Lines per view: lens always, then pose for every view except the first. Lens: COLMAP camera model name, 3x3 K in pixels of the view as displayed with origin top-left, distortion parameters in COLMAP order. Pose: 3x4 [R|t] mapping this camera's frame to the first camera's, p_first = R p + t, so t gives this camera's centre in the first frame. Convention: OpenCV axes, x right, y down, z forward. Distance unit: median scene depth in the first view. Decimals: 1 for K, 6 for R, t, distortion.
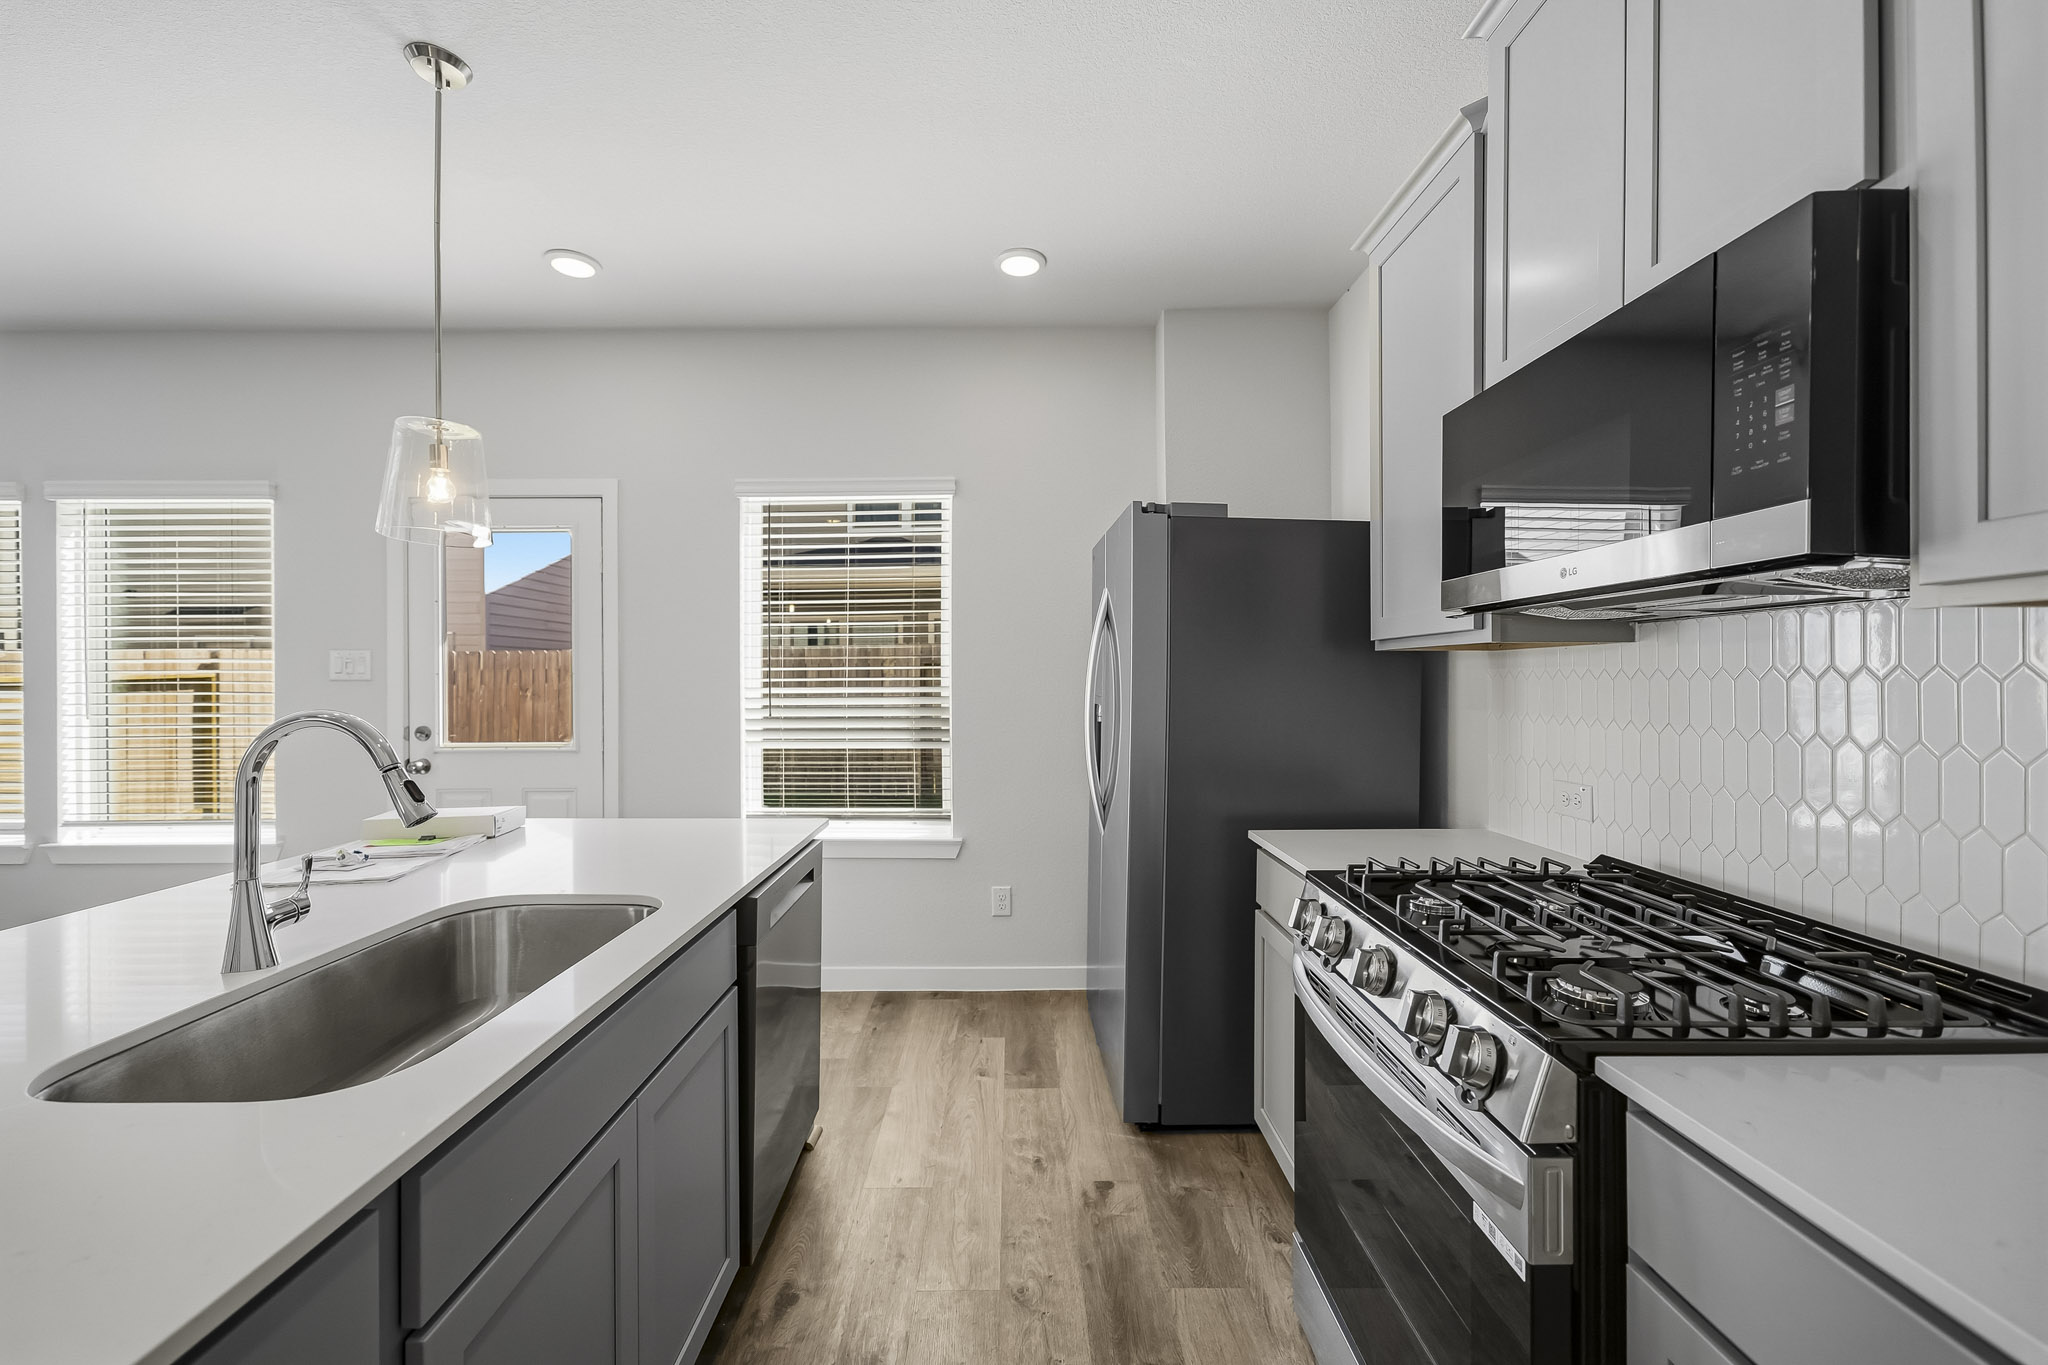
lens RADIAL K [[834.8, 0, 1010.3], [0, 834.8, 678.2], [0, 0, 1]] dist [0.000236, 0.000083]
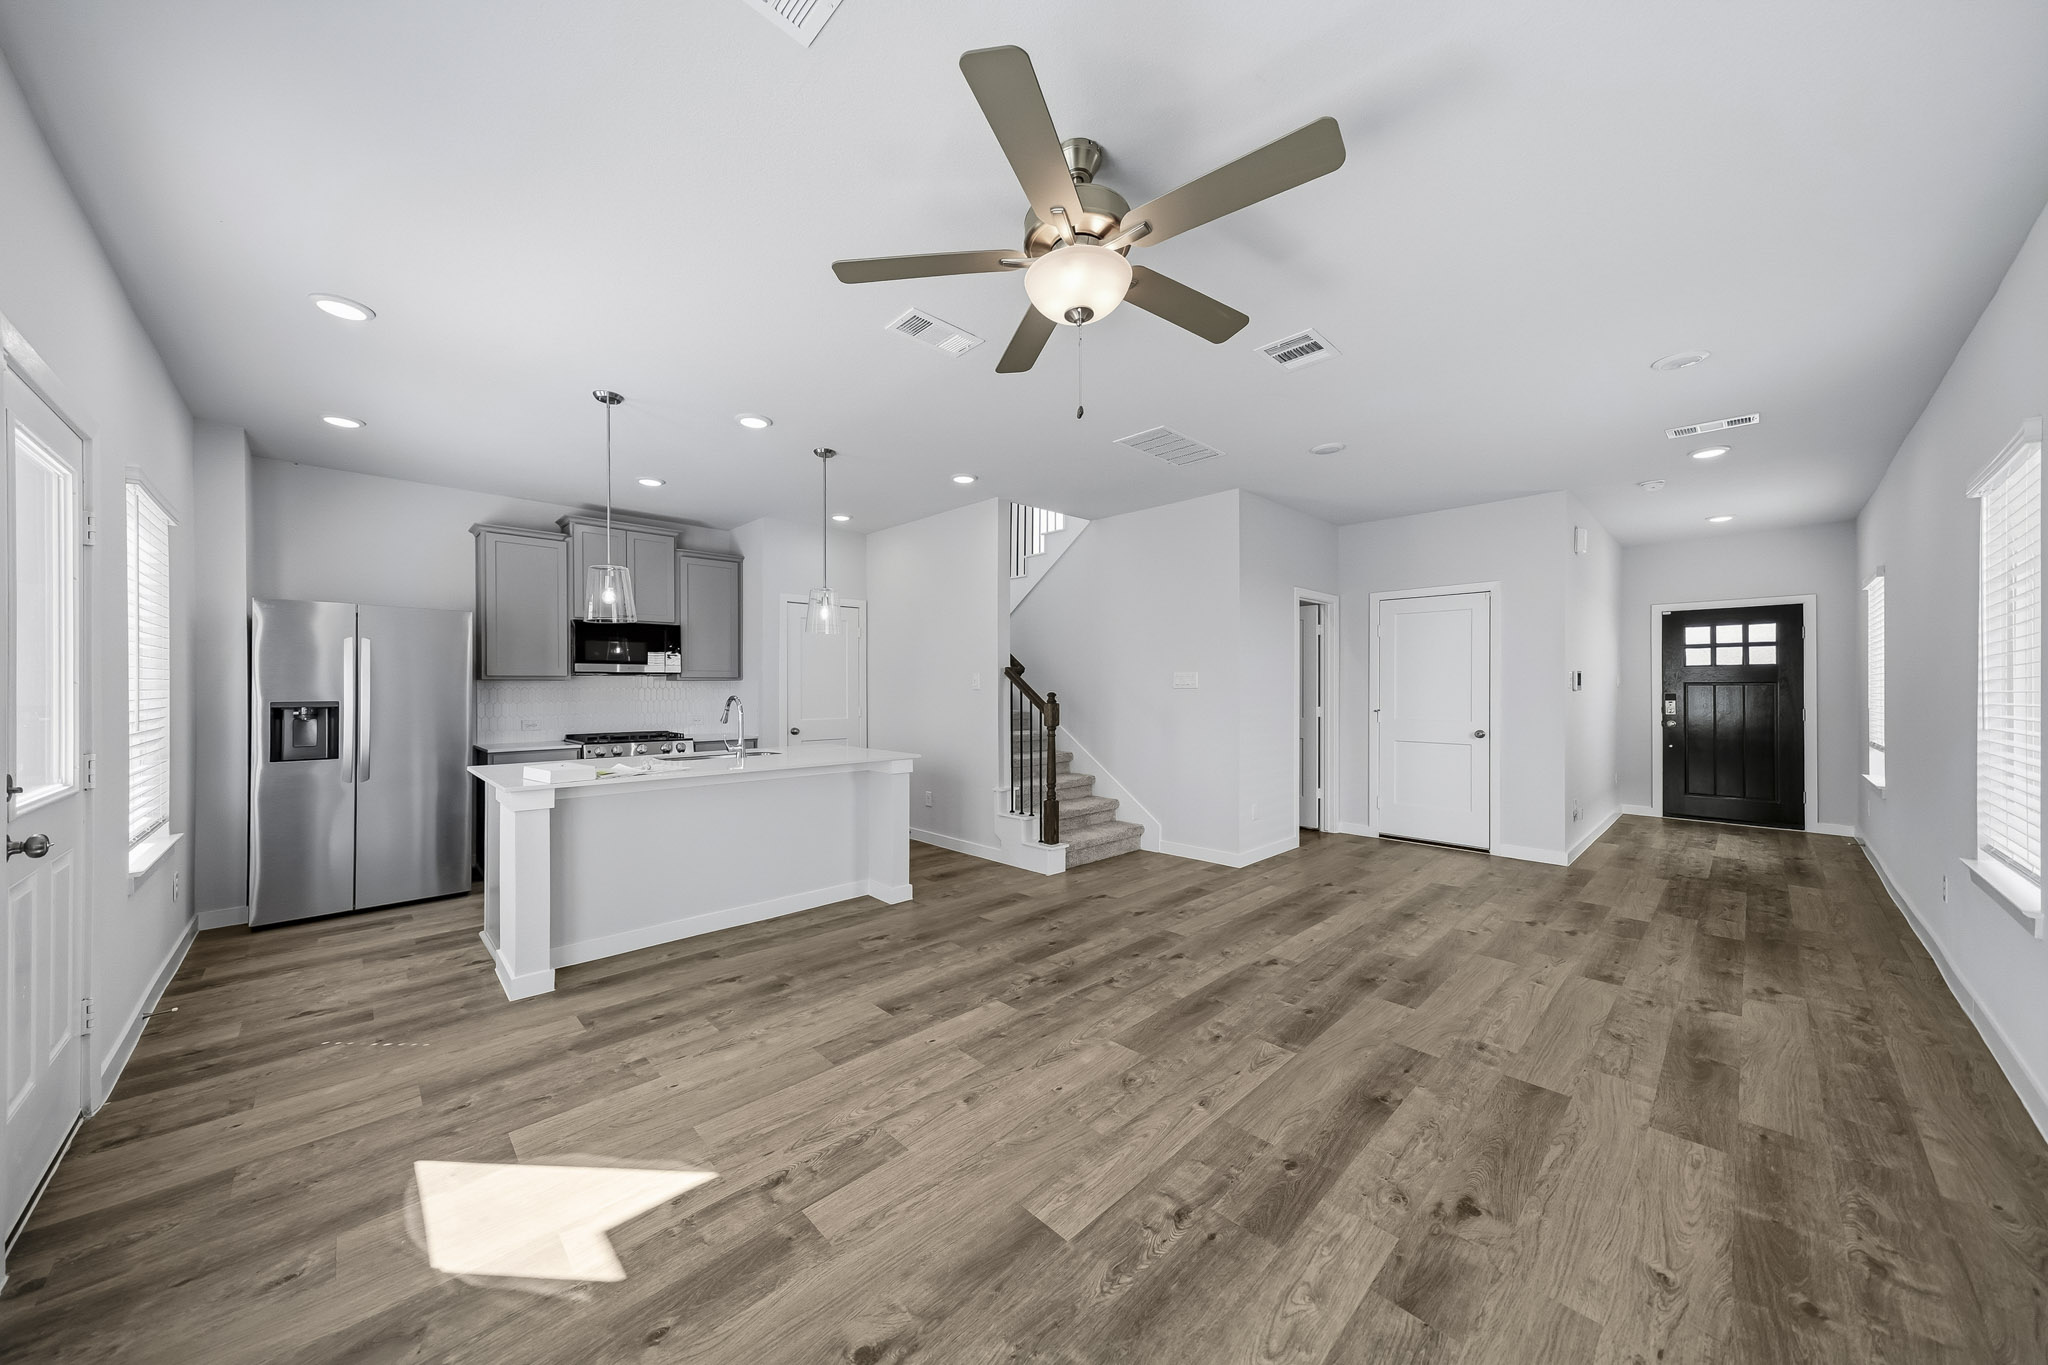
lens RADIAL K [[695.1, 0, 1014.8], [0, 695.1, 688.2], [0, 0, 1]] dist [0.015057, 0.000571]
pose [[-0.695547, 0.007089, 0.718445, -1.567697], [0.005847, 0.999974, -0.004205, 0.008718], [-0.718457, 0.001276, -0.695571, 0.894248]]
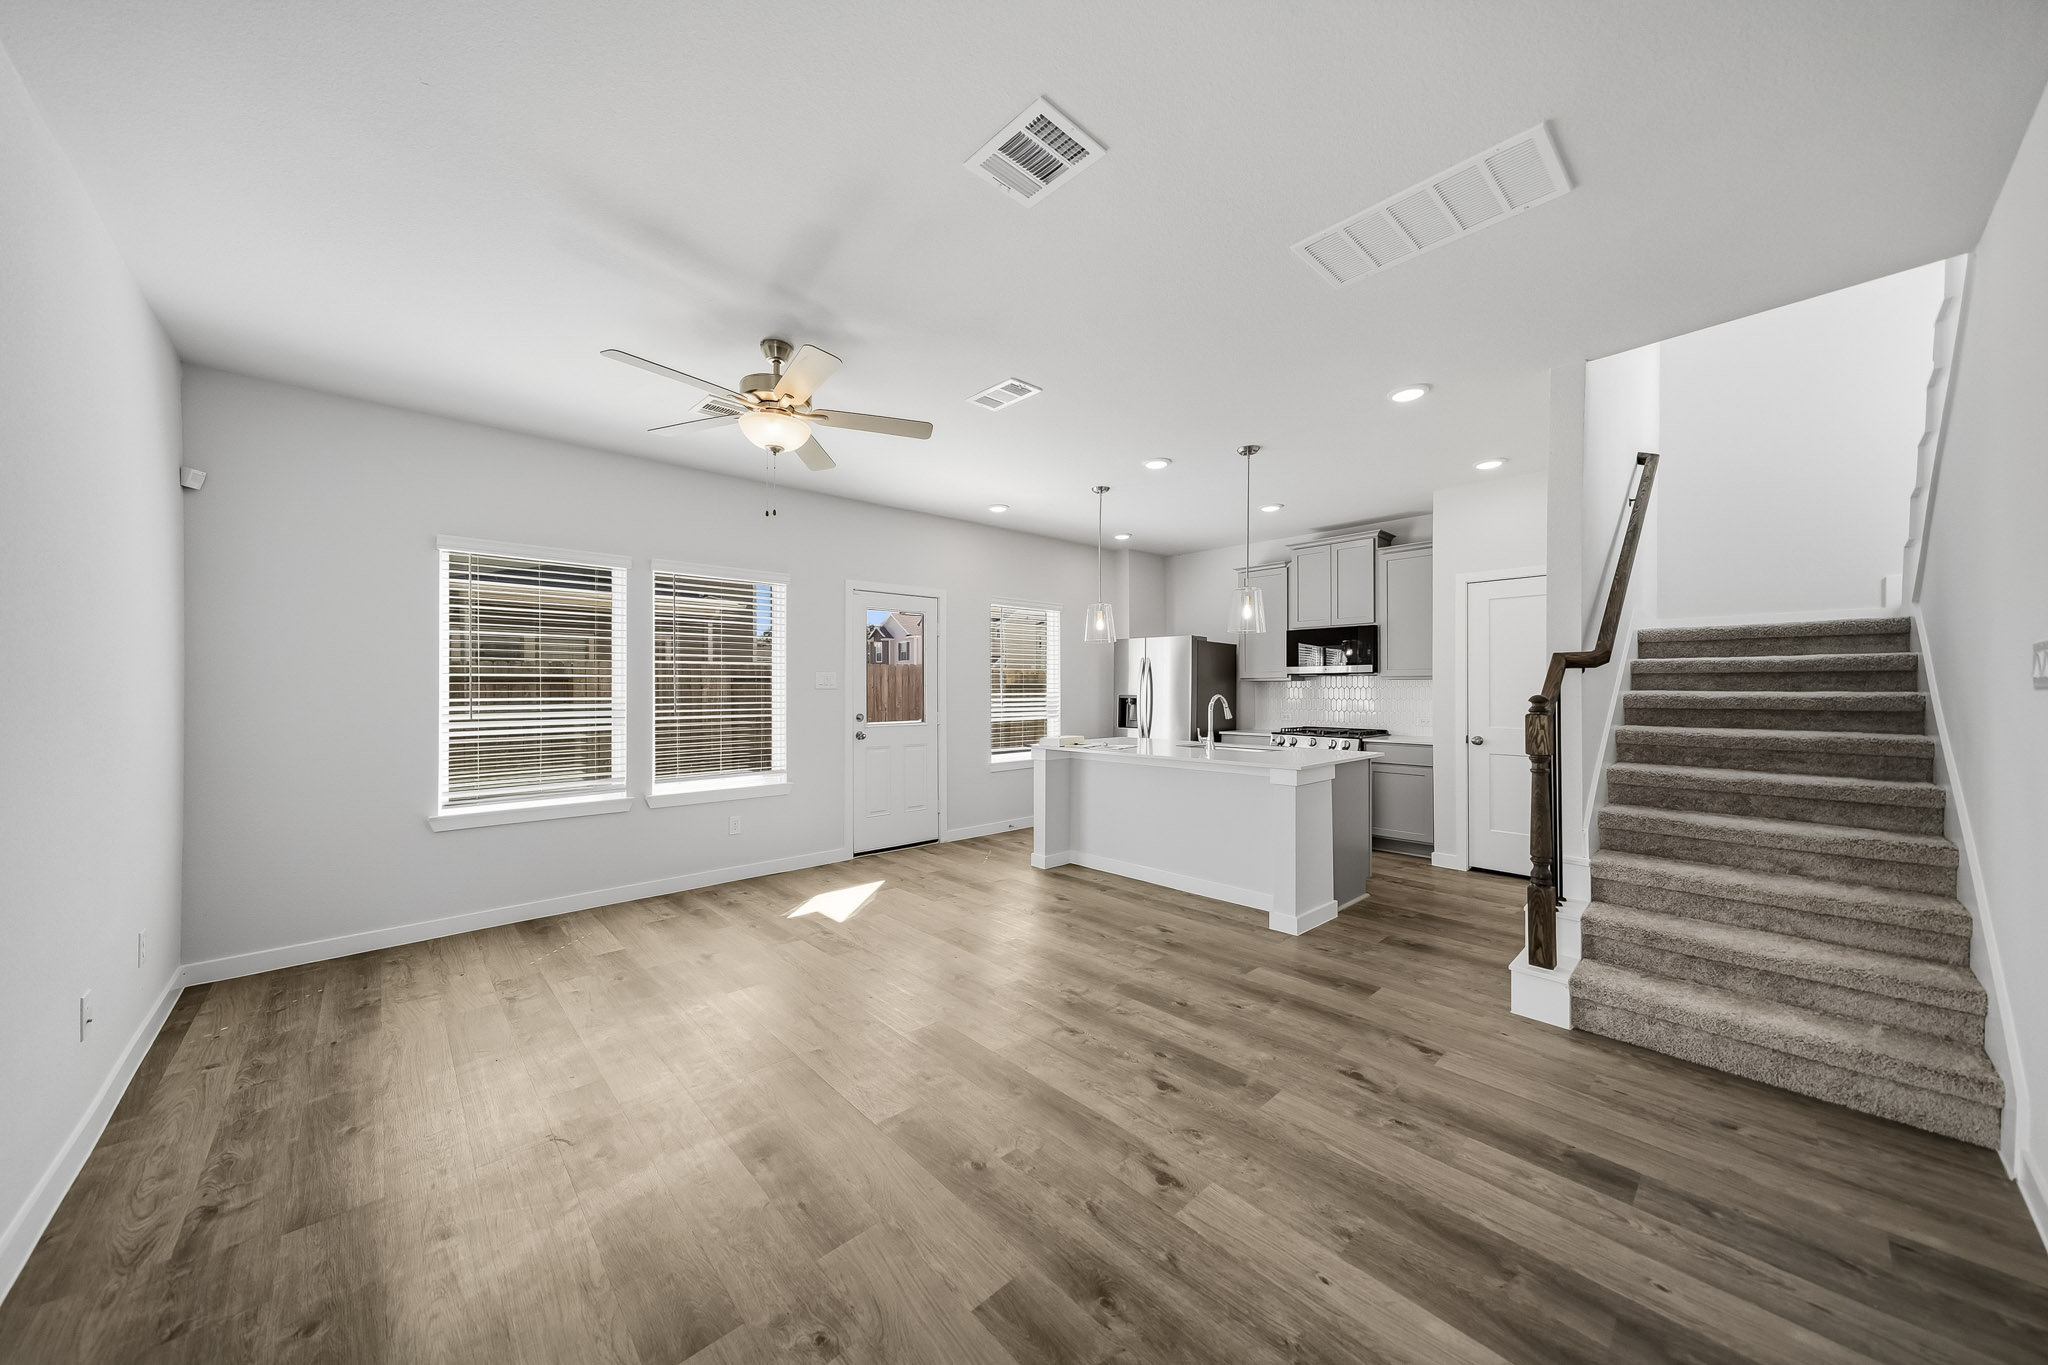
lens RADIAL K [[695.1, 0, 1026.1], [0, 695.1, 683.6], [0, 0, 1]] dist [0.015057, 0.000571]
pose [[0.723872, 0.011729, 0.689835, -1.574672], [-0.002969, 0.999899, -0.013886, 0.012913], [-0.689928, 0.008004, 0.723833, -0.386346]]
